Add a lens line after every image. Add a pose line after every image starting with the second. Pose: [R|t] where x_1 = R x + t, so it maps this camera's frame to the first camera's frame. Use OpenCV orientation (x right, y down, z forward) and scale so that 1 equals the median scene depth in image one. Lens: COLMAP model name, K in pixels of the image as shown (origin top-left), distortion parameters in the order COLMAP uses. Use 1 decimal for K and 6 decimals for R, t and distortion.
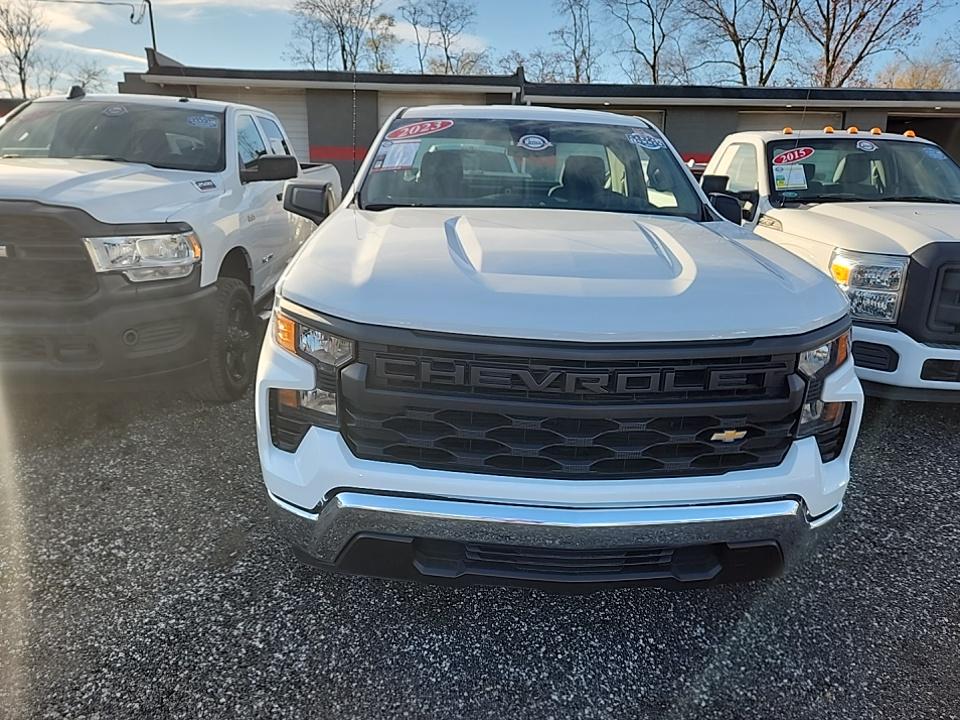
lens RADIAL K [[641.4, 0, 480.7], [0, 641.4, 359.7], [0, 0, 1]] dist [0.064026, -0.049707]
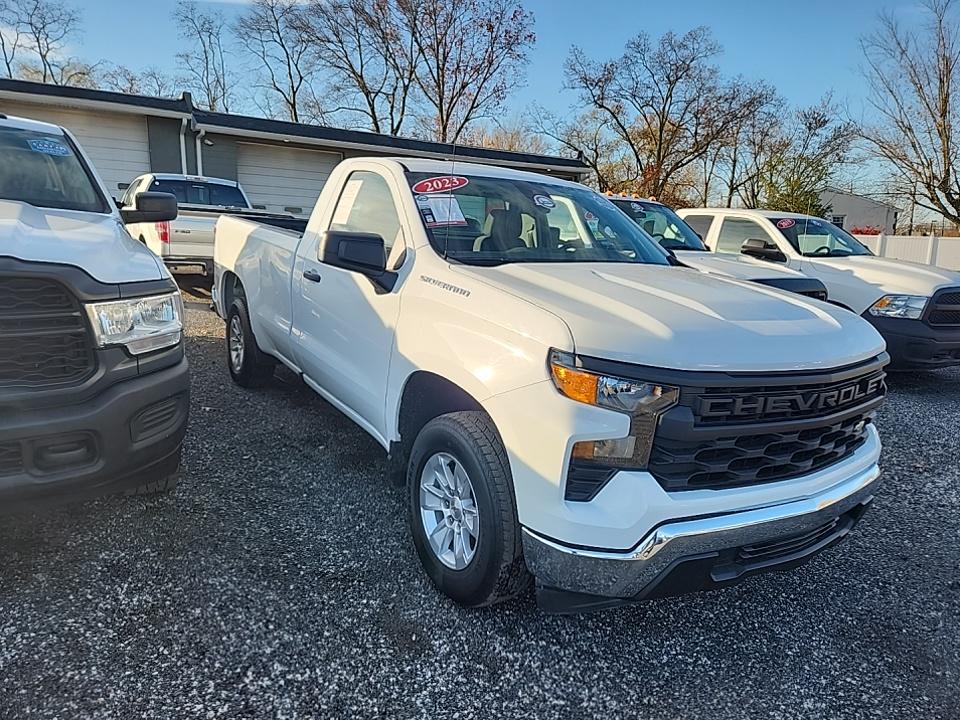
lens RADIAL K [[641.4, 0, 484.0], [0, 641.4, 358.2], [0, 0, 1]] dist [0.064026, -0.049707]
pose [[0.855551, -0.084537, 0.510771, -0.354810], [0.111109, 0.993572, -0.021665, -0.031296], [-0.505656, 0.075286, 0.859444, 0.061618]]
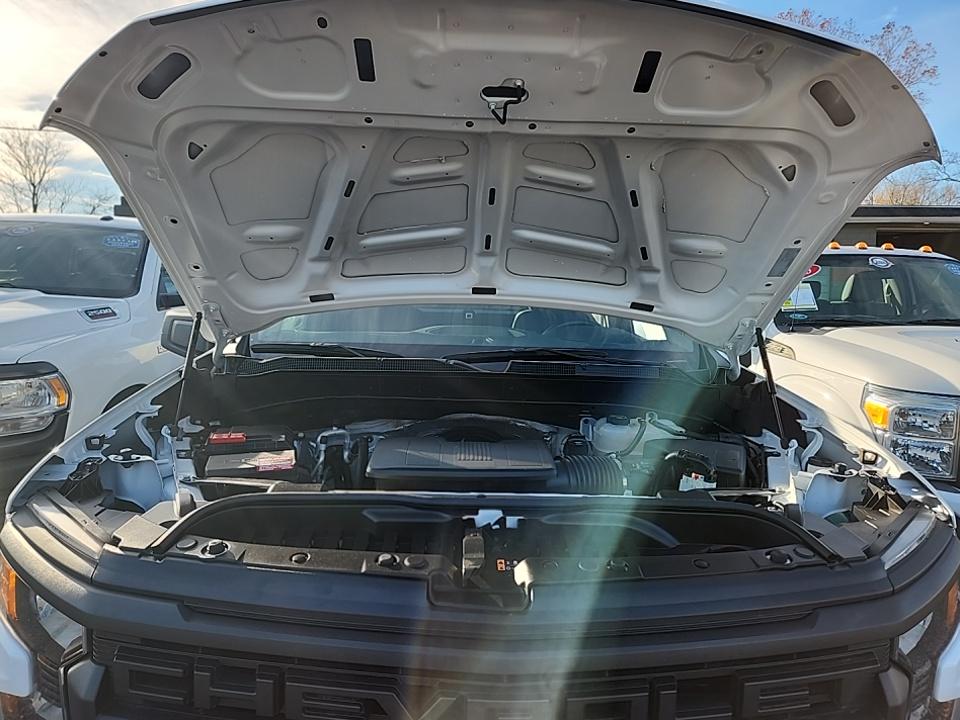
lens RADIAL K [[641.4, 0, 481.4], [0, 641.4, 359.6], [0, 0, 1]] dist [0.064026, -0.049707]
pose [[0.999972, -0.007491, 0.000600, 0.046222], [0.007486, 0.985996, -0.166599, -0.050063], [0.000657, 0.166599, 0.986024, 0.138936]]
